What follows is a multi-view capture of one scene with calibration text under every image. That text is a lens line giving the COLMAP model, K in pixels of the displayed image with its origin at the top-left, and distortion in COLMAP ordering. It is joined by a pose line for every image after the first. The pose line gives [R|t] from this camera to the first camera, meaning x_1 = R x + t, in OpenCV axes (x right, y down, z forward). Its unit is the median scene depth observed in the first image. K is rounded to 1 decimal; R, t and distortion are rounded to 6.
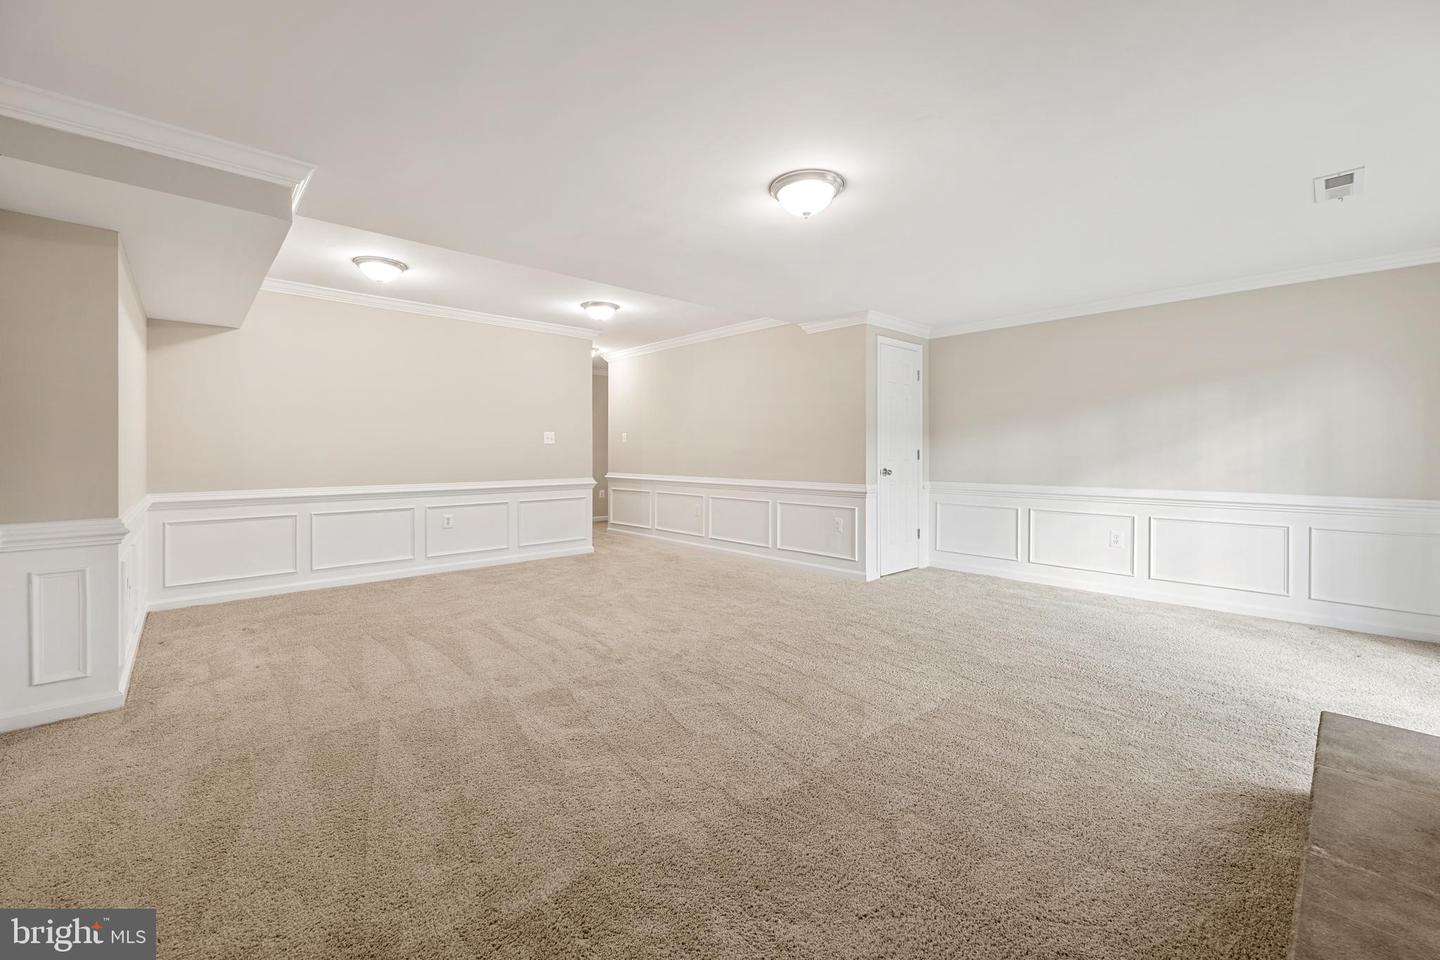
lens RADIAL K [[578.8, 0, 724.6], [0, 578.8, 455.2], [0, 0, 1]] dist [-0.000938, -0.000555]
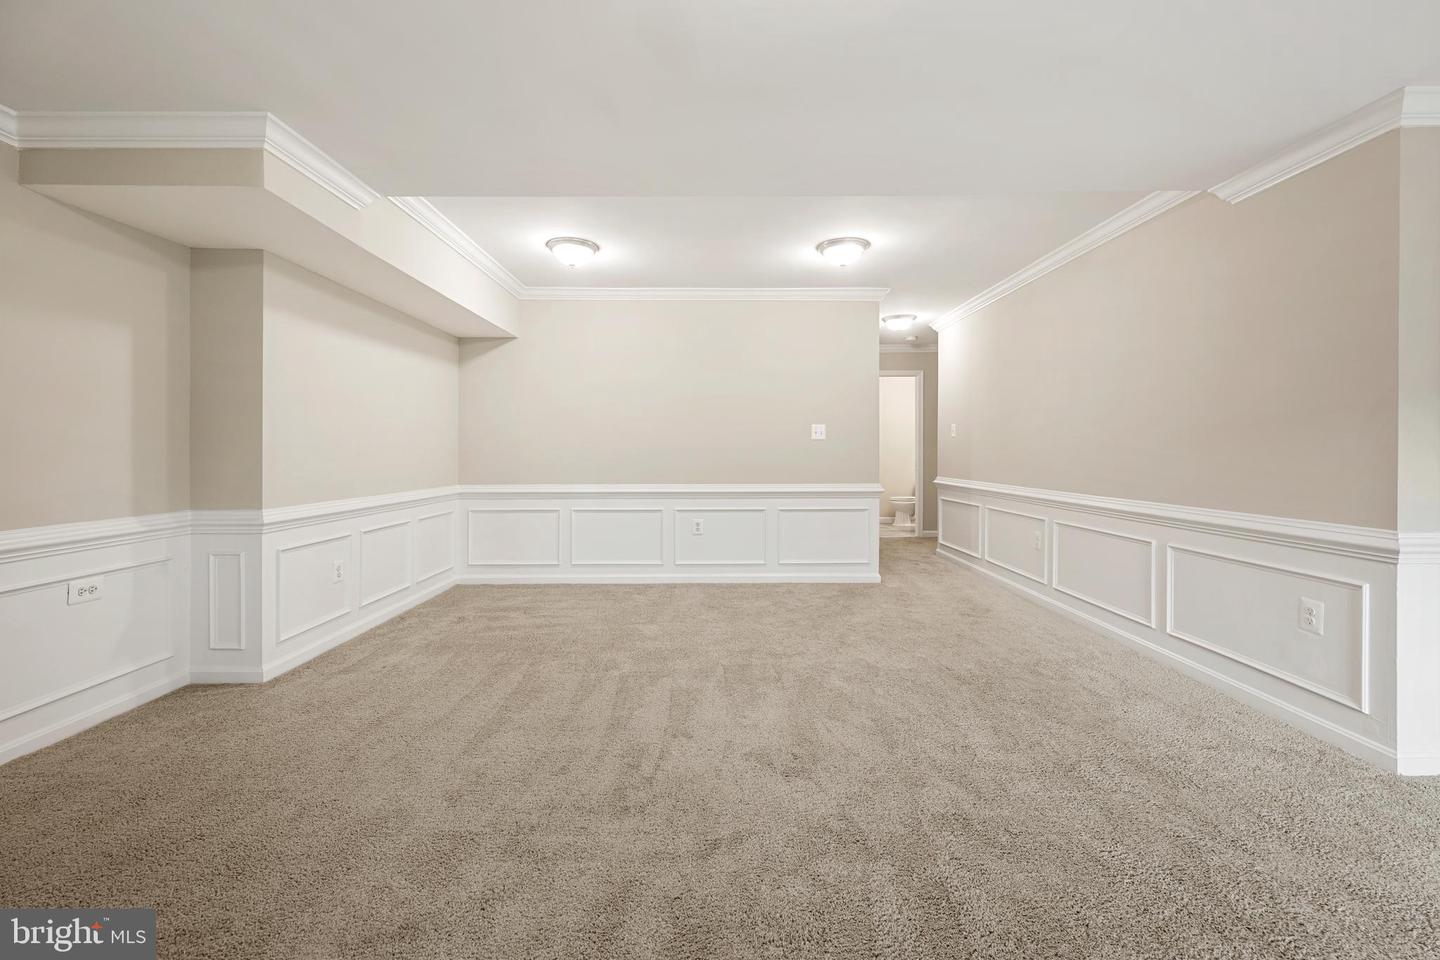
lens RADIAL K [[578.8, 0, 725.6], [0, 578.8, 452.6], [0, 0, 1]] dist [-0.000938, -0.000555]
pose [[0.737603, 0.003904, -0.675224, 0.169772], [-0.003889, 0.999991, 0.001534, -0.002902], [0.675224, 0.001495, 0.737611, 0.387315]]
